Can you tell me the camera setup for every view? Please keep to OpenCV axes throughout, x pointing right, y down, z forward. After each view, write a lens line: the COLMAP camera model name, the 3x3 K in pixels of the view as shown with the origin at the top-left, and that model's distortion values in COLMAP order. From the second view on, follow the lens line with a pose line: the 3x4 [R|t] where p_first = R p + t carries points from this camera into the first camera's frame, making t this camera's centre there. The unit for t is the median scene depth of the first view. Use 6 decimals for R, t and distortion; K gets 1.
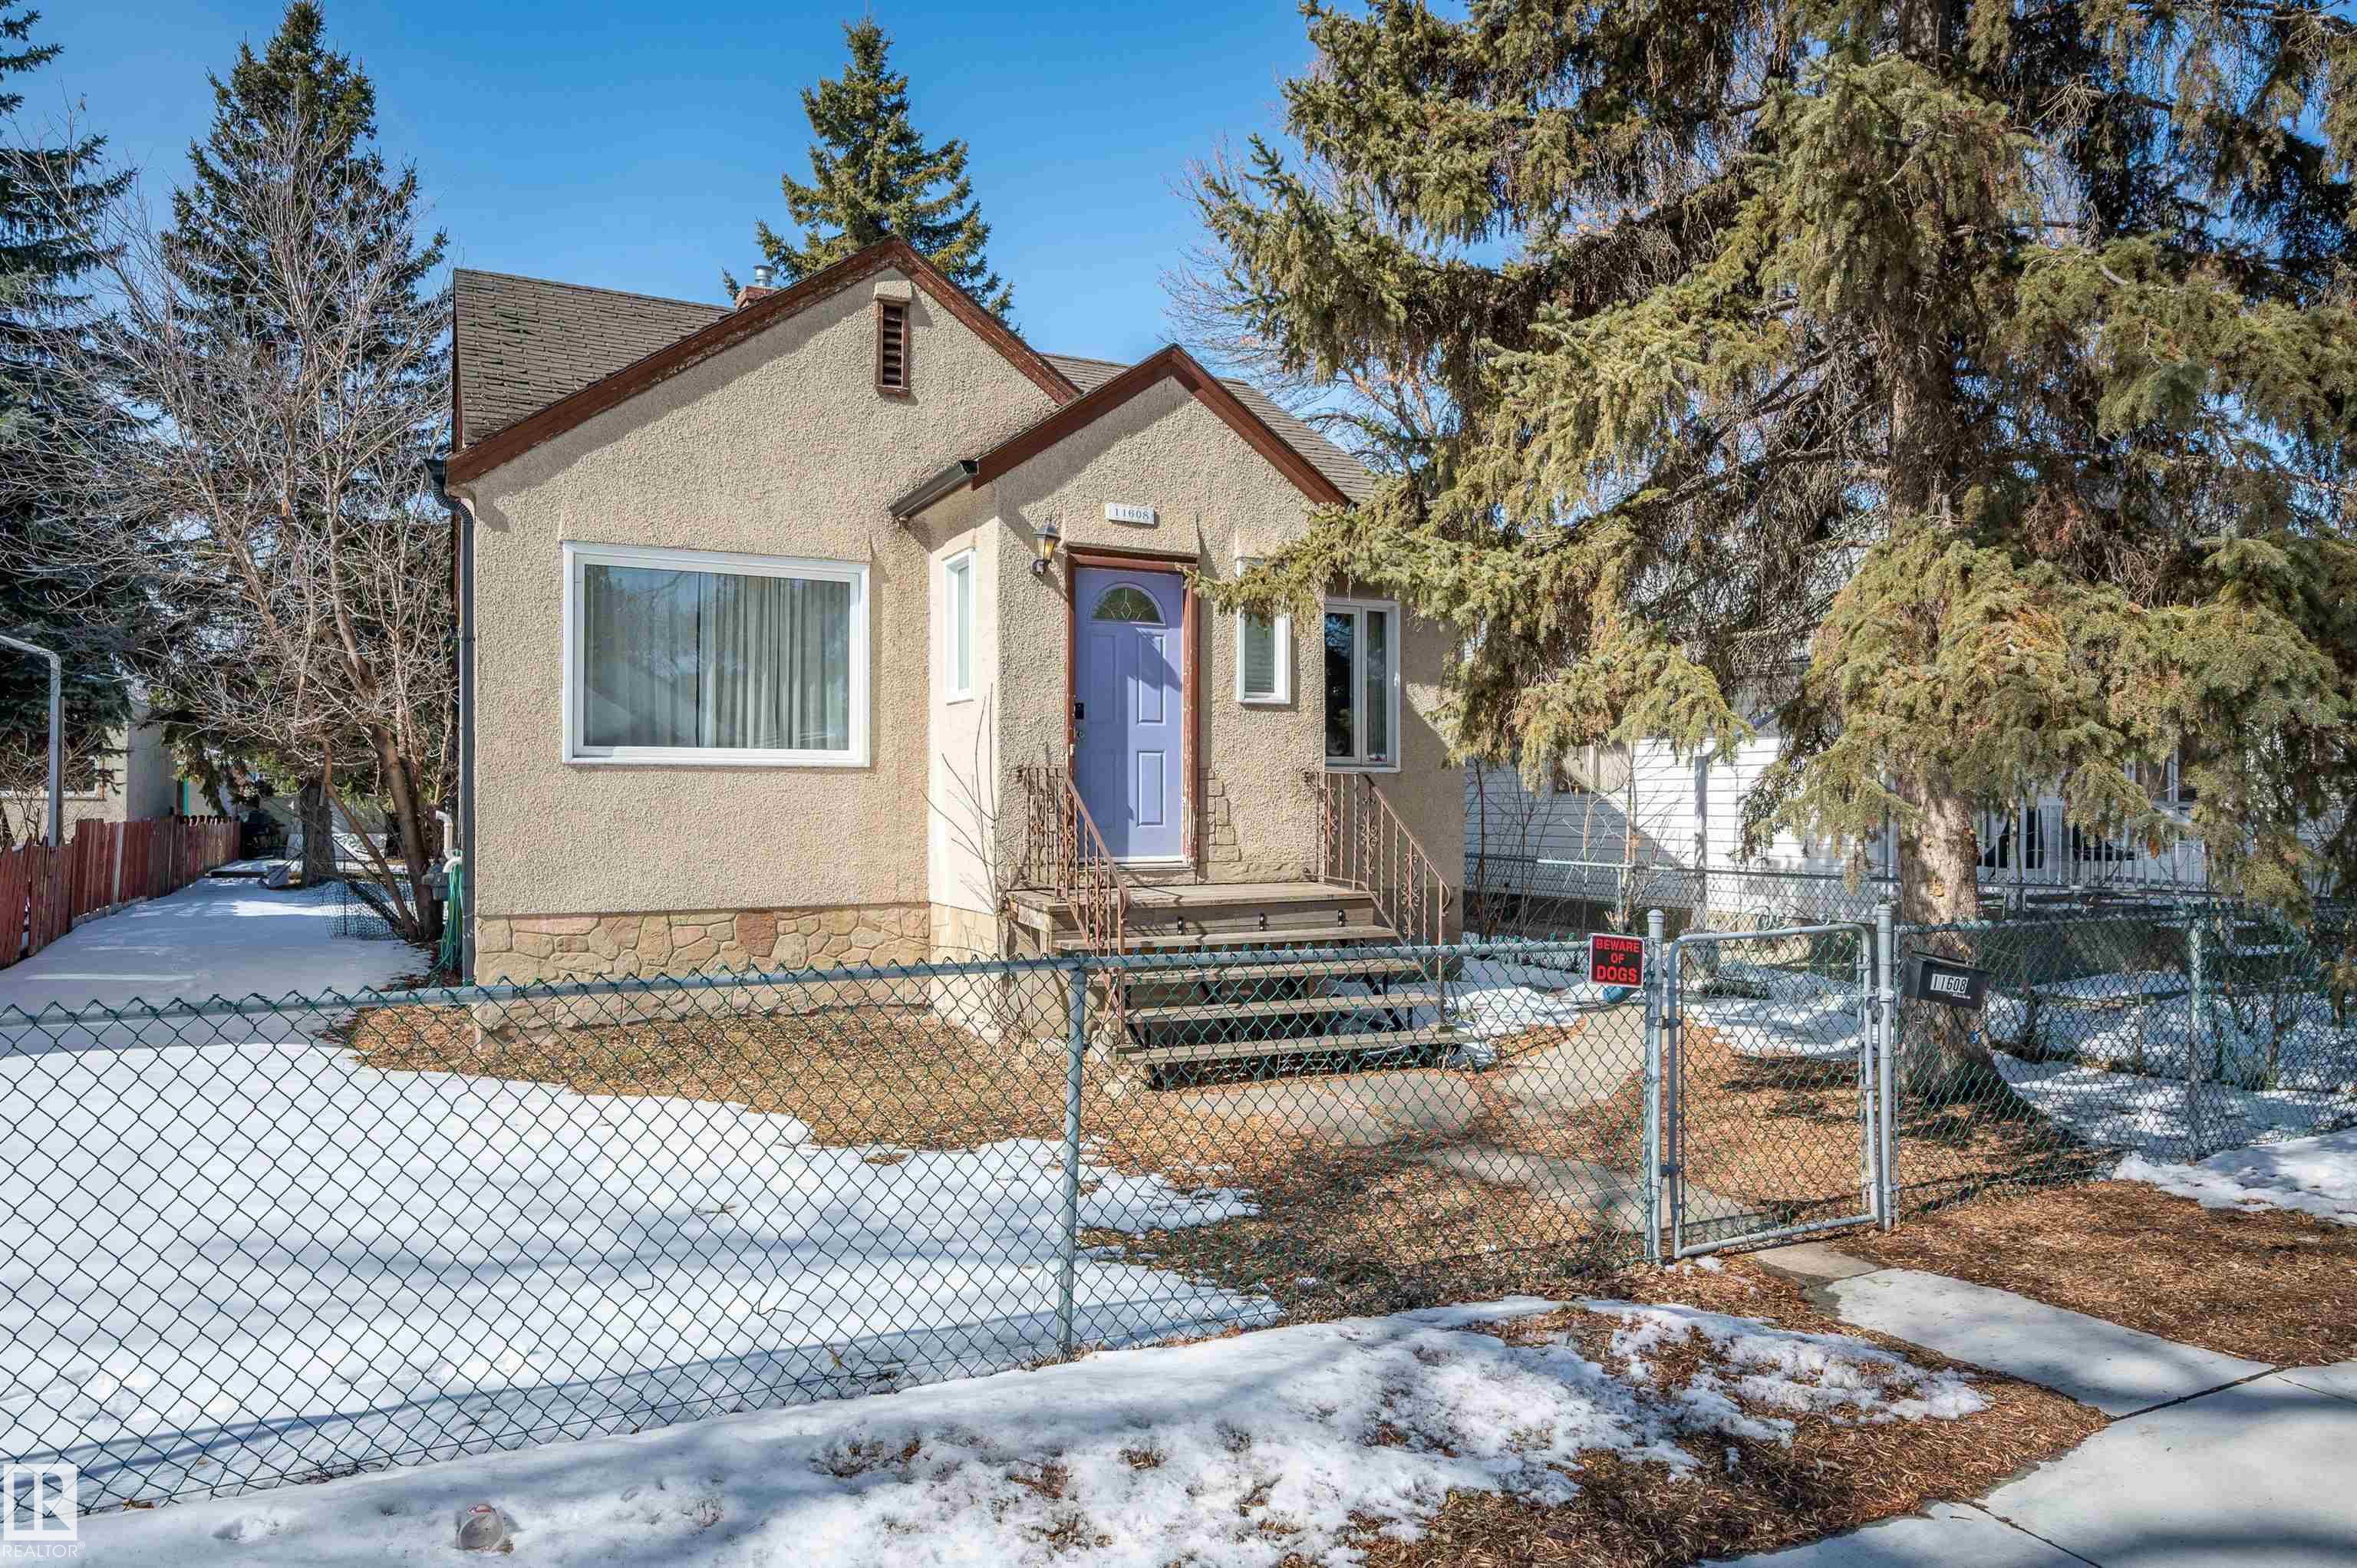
lens RADIAL K [[1486.5, 0, 1178.5], [0, 1486.5, 784.0], [0, 0, 1]] dist [0.003878, -0.002165]
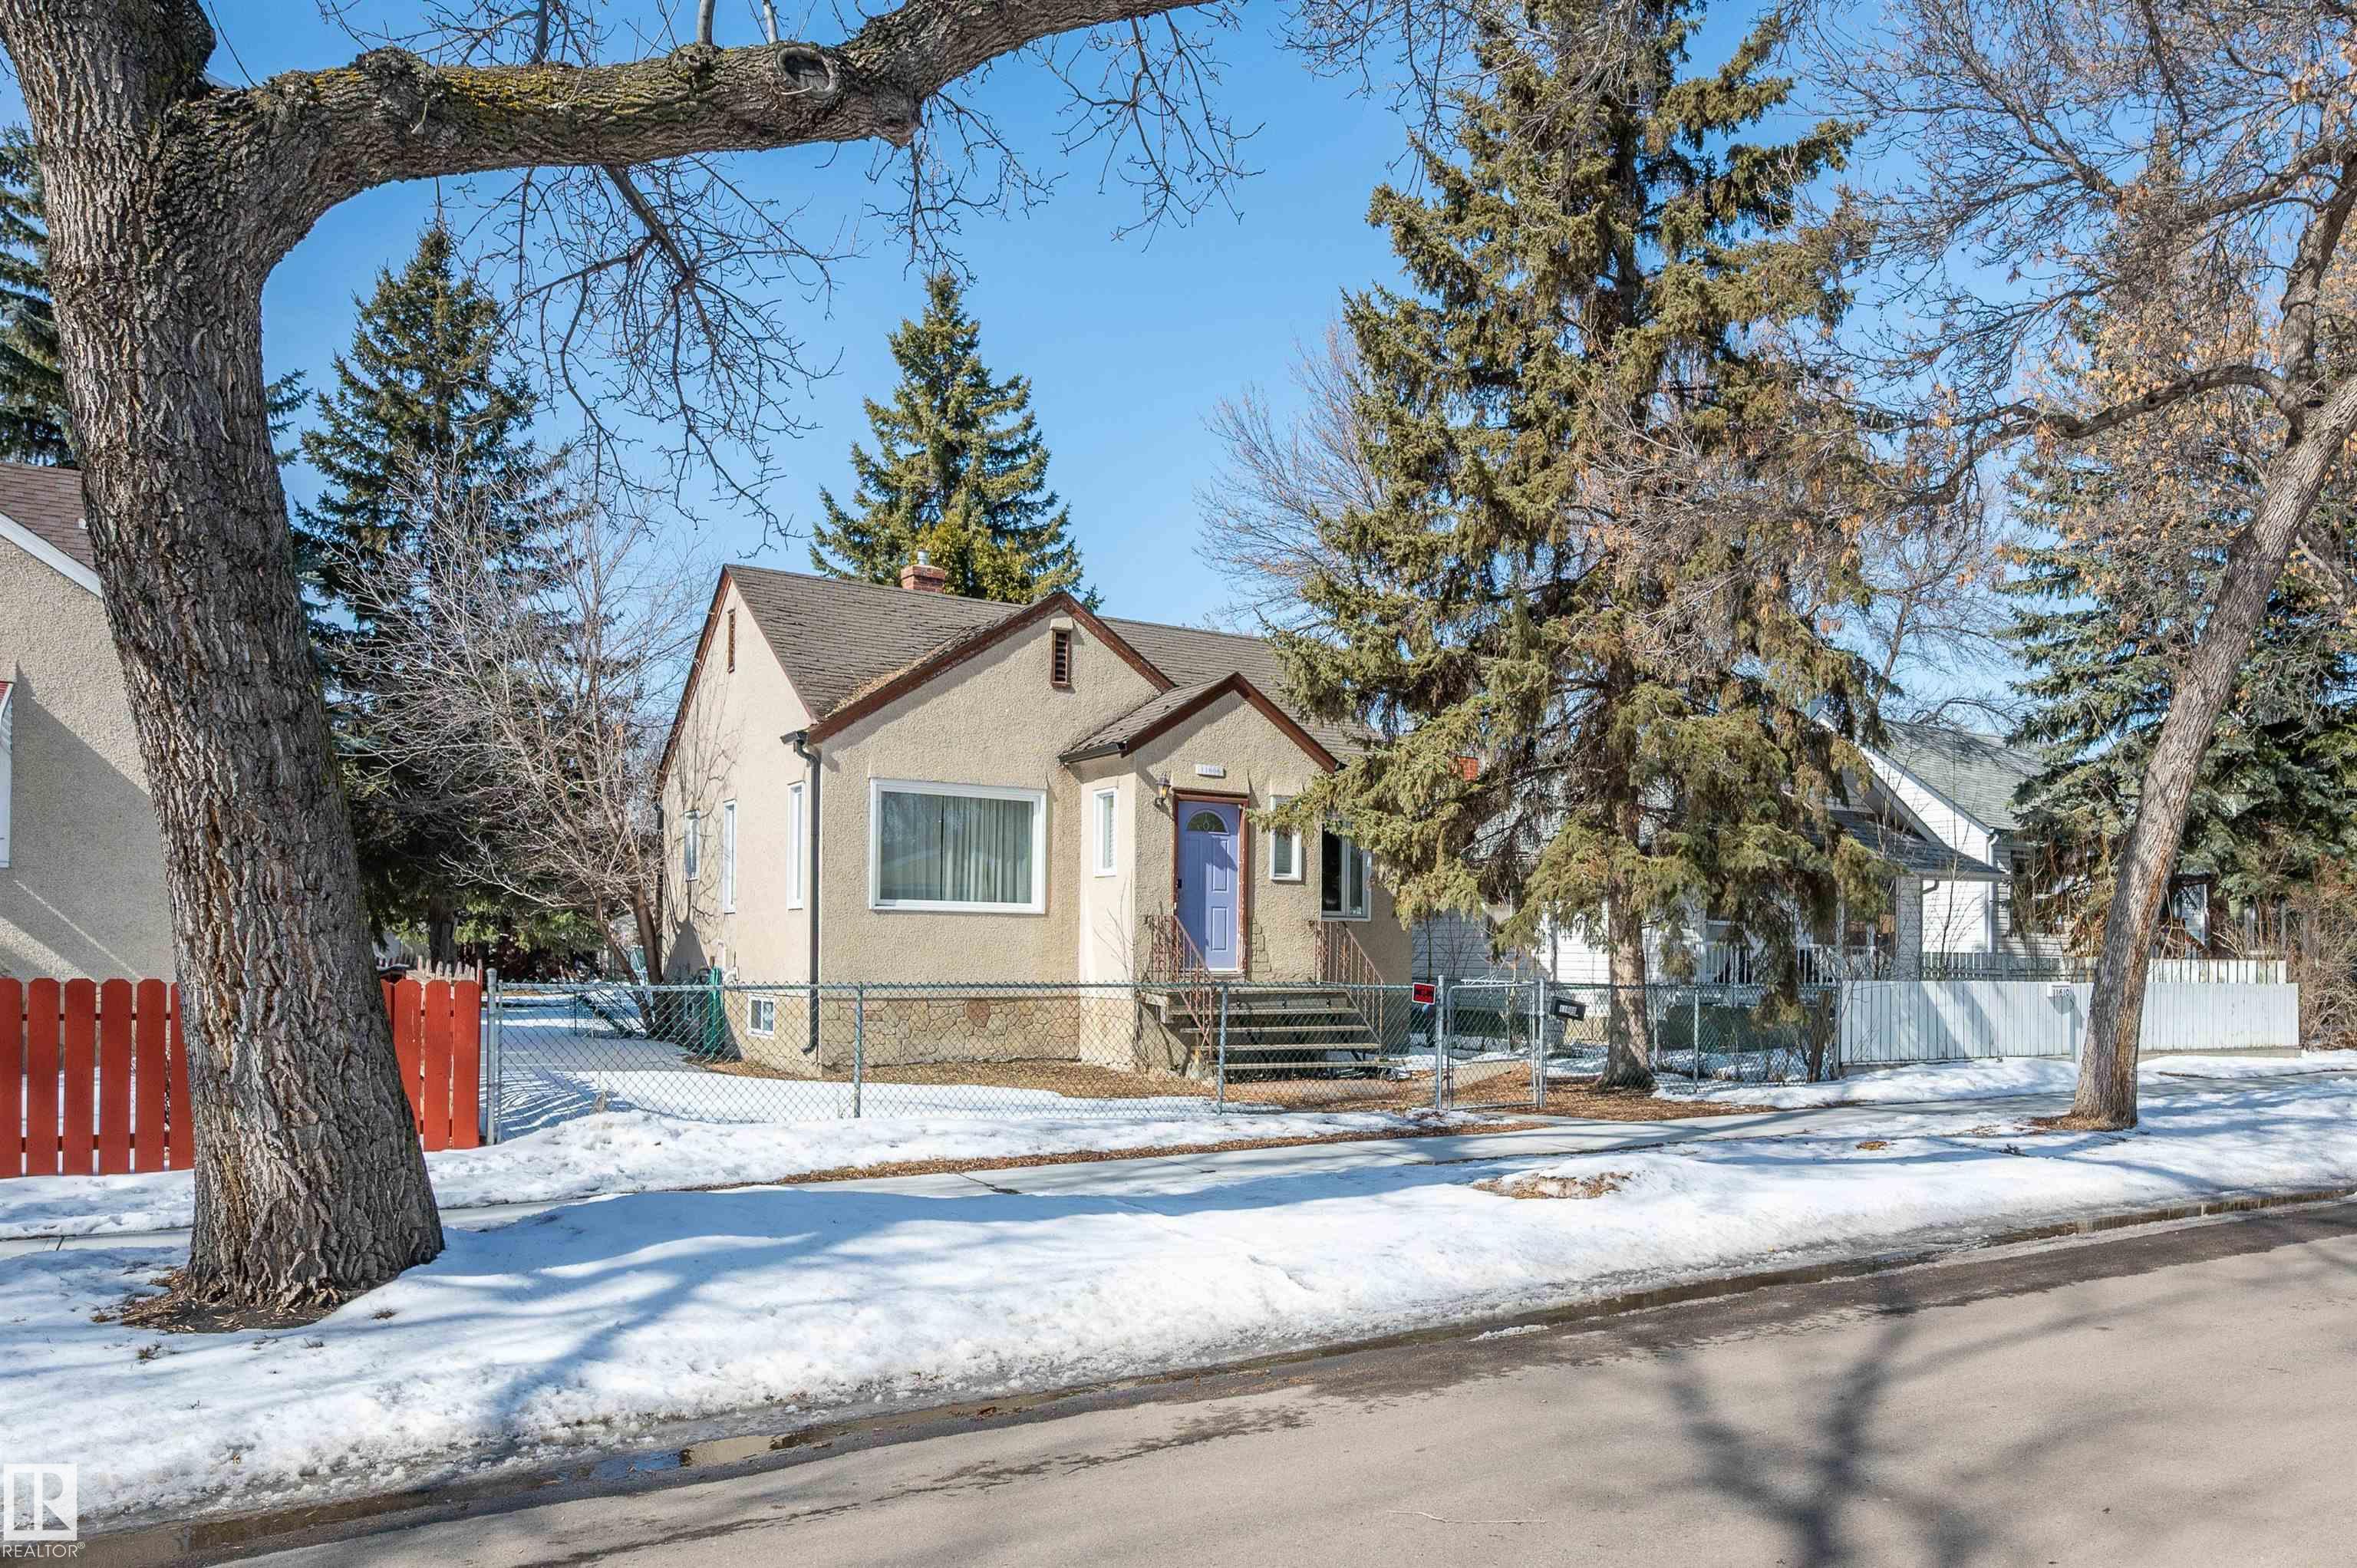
lens RADIAL K [[1707.1, 0, 1473.0], [0, 1707.1, 950.7], [0, 0, 1]] dist [0.004822, 0.004983]
pose [[0.984806, 0.011114, 0.173303, -0.070106], [-0.012494, 0.999898, 0.006879, 0.010687], [-0.173209, -0.008939, 0.984844, -0.977073]]
